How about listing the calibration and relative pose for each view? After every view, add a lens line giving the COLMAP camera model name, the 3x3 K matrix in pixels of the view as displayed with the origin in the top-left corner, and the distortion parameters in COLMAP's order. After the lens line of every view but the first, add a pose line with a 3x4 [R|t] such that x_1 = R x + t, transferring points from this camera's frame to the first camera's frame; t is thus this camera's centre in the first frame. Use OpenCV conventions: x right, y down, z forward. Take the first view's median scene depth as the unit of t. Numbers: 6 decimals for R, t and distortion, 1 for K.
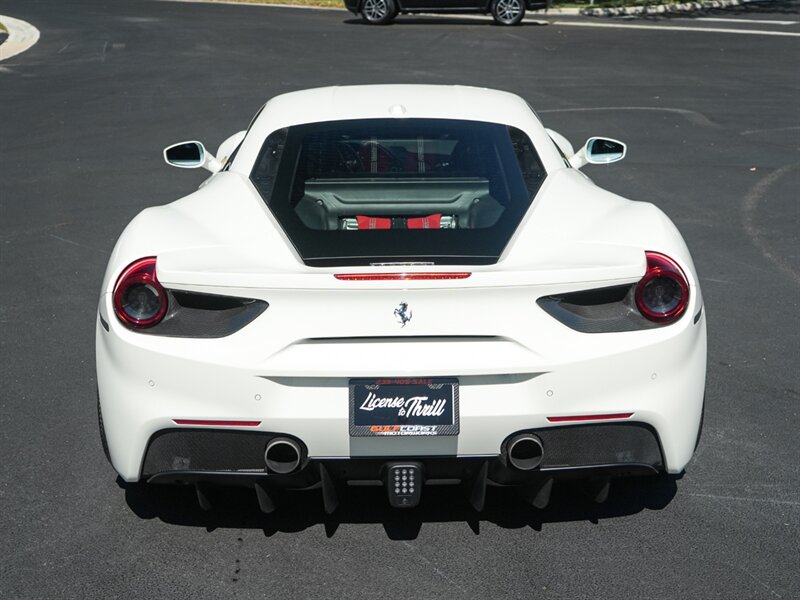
lens RADIAL K [[1152.0, 0, 394.8], [0, 1152.0, 299.5], [0, 0, 1]] dist [0.003484, 0.005164]
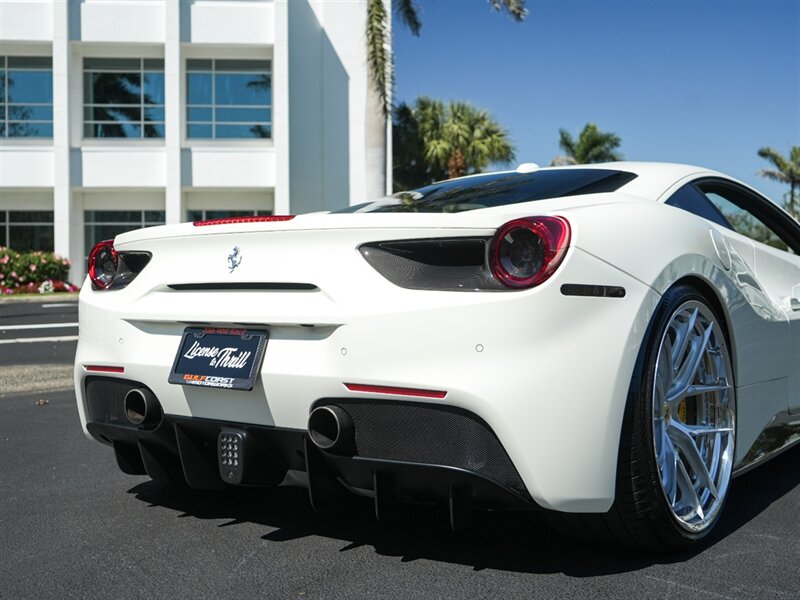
lens RADIAL K [[972.8, 0, 373.6], [0, 972.8, 299.1], [0, 0, 1]] dist [0.012321, 0.014888]
pose [[0.786743, 0.014045, -0.617121, 0.582438], [-0.171703, 0.965265, -0.196930, 0.179132], [0.592919, 0.260895, 0.761827, 0.468416]]
